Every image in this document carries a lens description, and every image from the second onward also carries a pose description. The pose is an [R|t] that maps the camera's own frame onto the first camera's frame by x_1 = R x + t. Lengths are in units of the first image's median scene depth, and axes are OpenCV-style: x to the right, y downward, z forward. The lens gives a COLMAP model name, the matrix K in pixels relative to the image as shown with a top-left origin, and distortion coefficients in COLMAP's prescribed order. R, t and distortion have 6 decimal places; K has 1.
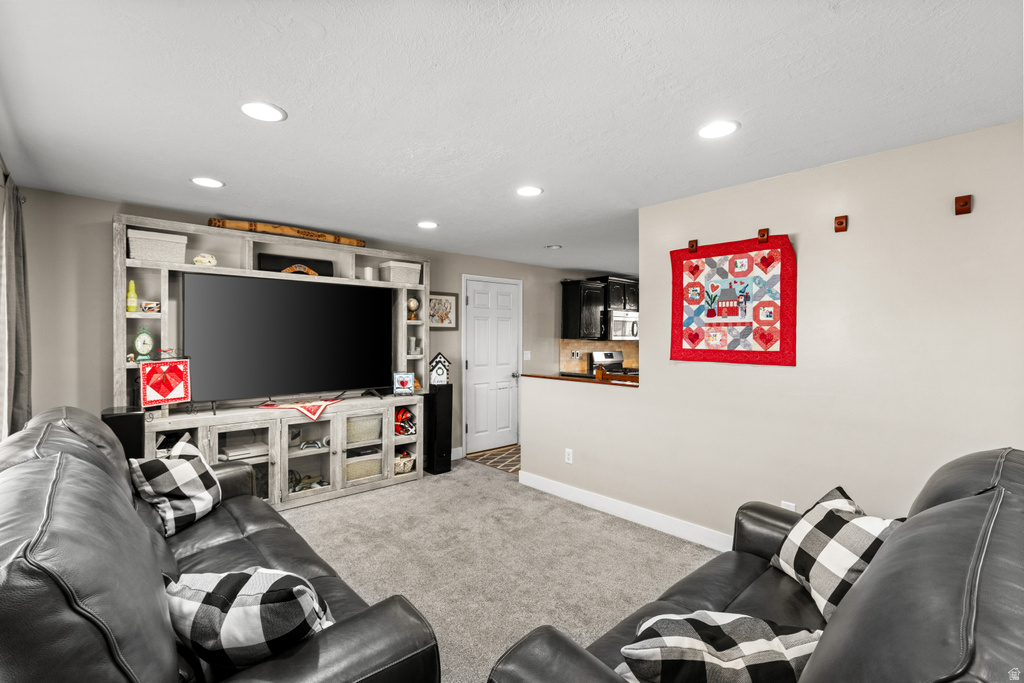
lens RADIAL K [[467.9, 0, 507.9], [0, 467.9, 338.6], [0, 0, 1]] dist [-0.000755, -0.000124]
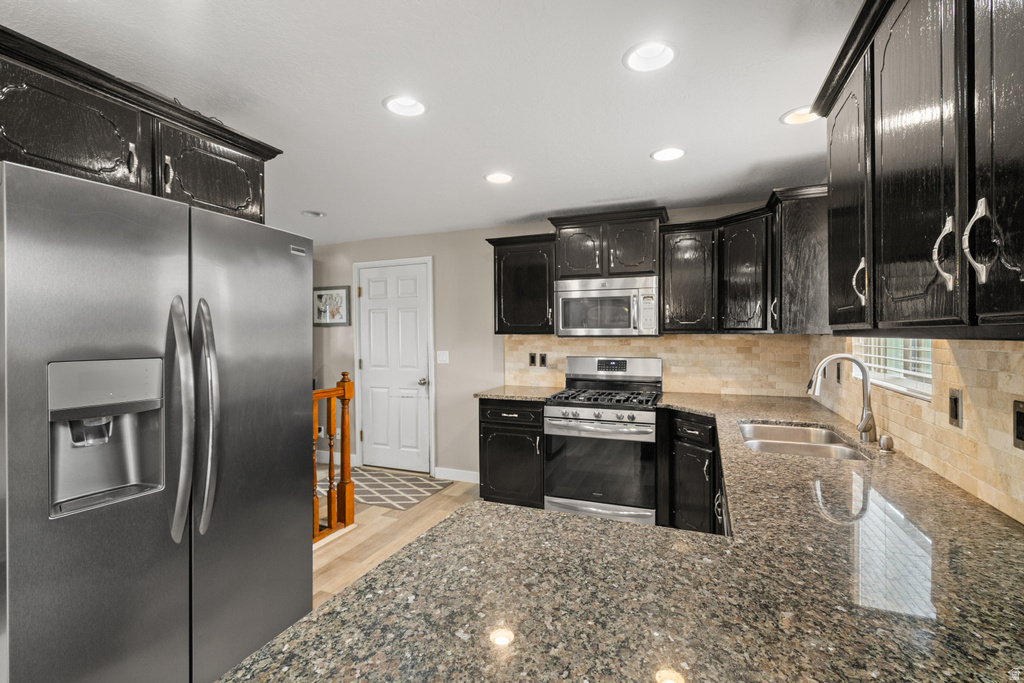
lens RADIAL K [[467.9, 0, 507.9], [0, 467.9, 338.6], [0, 0, 1]] dist [-0.000755, -0.000124]
pose [[0.432926, 0.000632, -0.901429, 1.032306], [0.002178, 0.999996, 0.001747, 0.008134], [0.901427, -0.002720, 0.432923, 1.069325]]
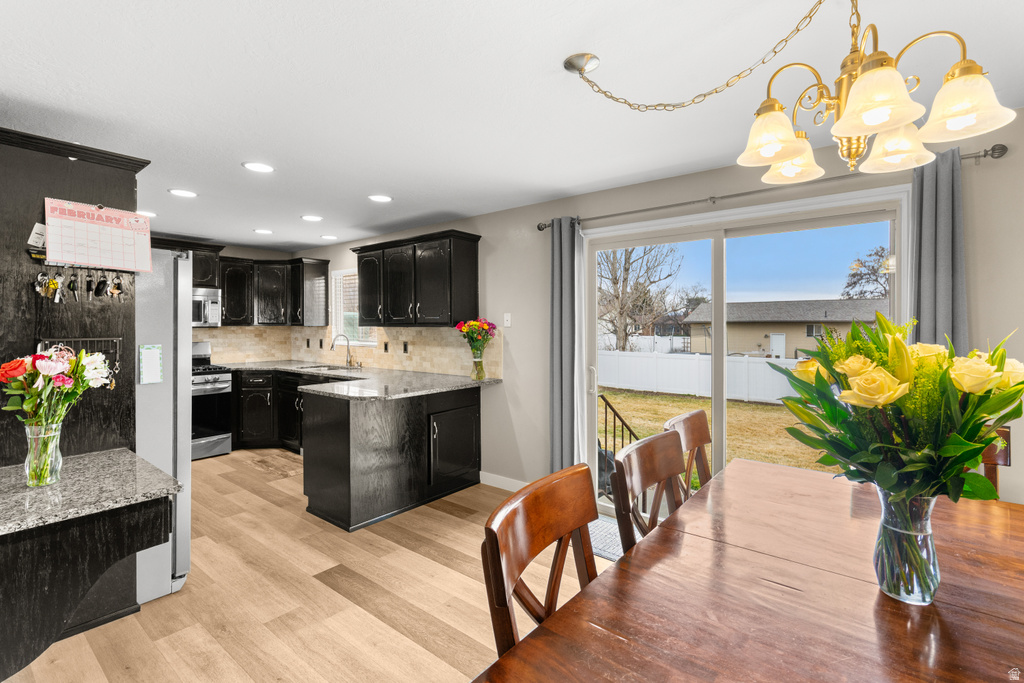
lens RADIAL K [[471.5, 0, 507.1], [0, 471.5, 331.0], [0, 0, 1]] dist [-0.001766, -0.000231]
pose [[0.987876, -0.009794, 0.154933, 0.987192], [0.008433, 0.999920, 0.009437, 0.010216], [-0.155013, -0.008016, 0.987880, 0.307637]]
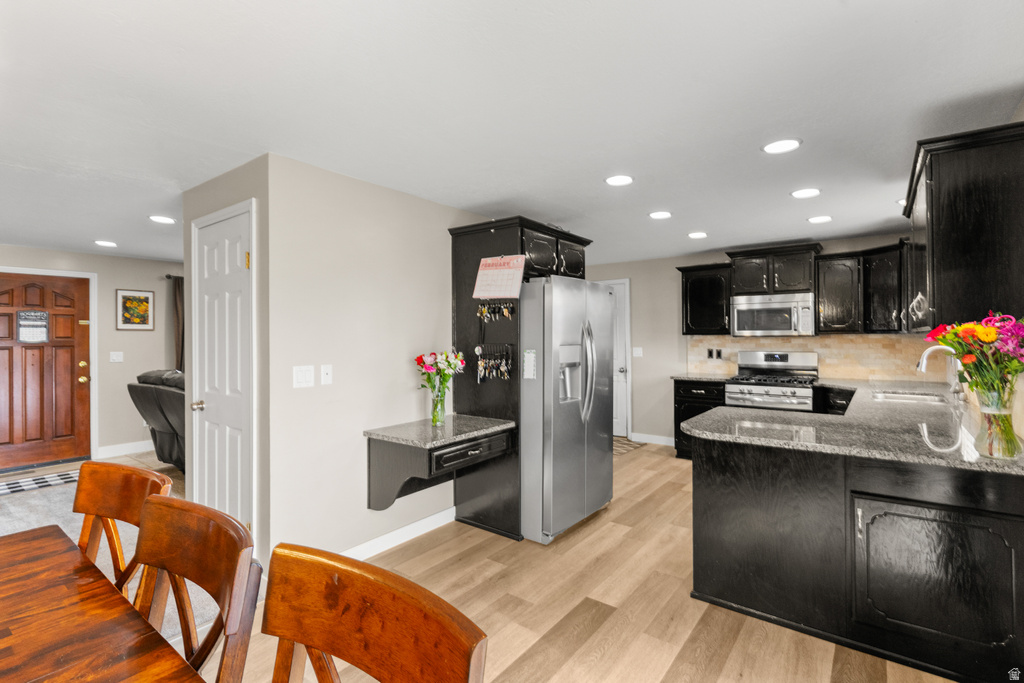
lens RADIAL K [[483.3, 0, 508.5], [0, 483.3, 336.3], [0, 0, 1]] dist [0.002089, 0.000416]
pose [[0.185625, -0.008866, -0.982581, 1.398890], [0.004598, 0.999956, -0.008154, 0.012556], [0.982610, -0.003004, 0.185658, 0.736703]]
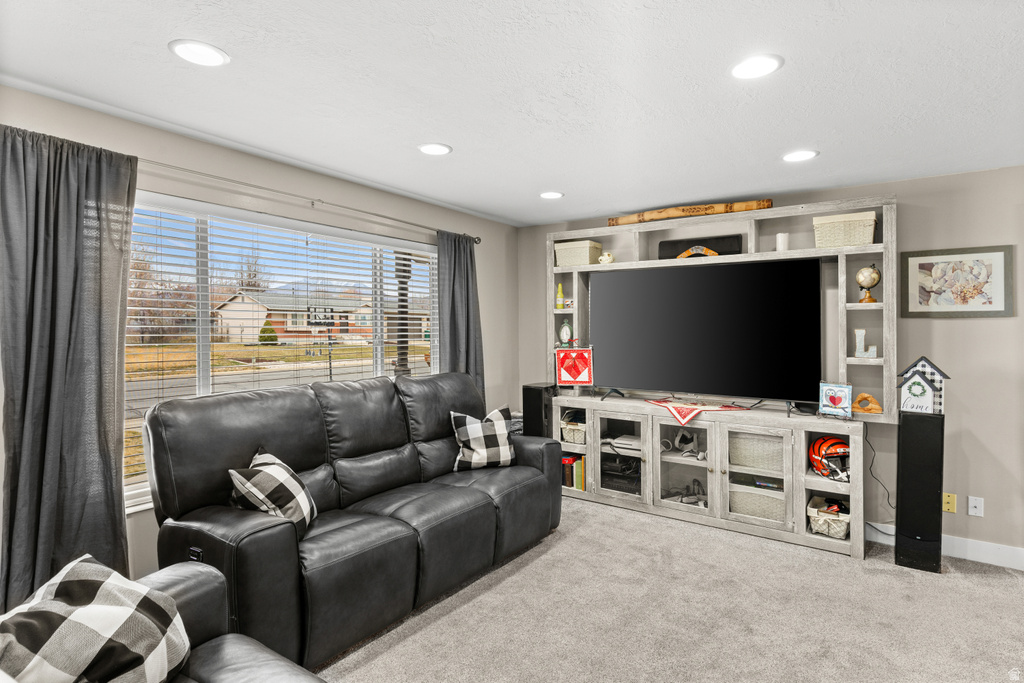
lens RADIAL K [[536.3, 0, 492.4], [0, 536.3, 332.5], [0, 0, 1]] dist [-0.001317, 0.000964]
pose [[0.207366, 0.003752, -0.978256, 0.422229], [-0.008341, 0.999963, 0.002067, 0.003891], [0.978228, 0.007731, 0.207390, 0.388657]]
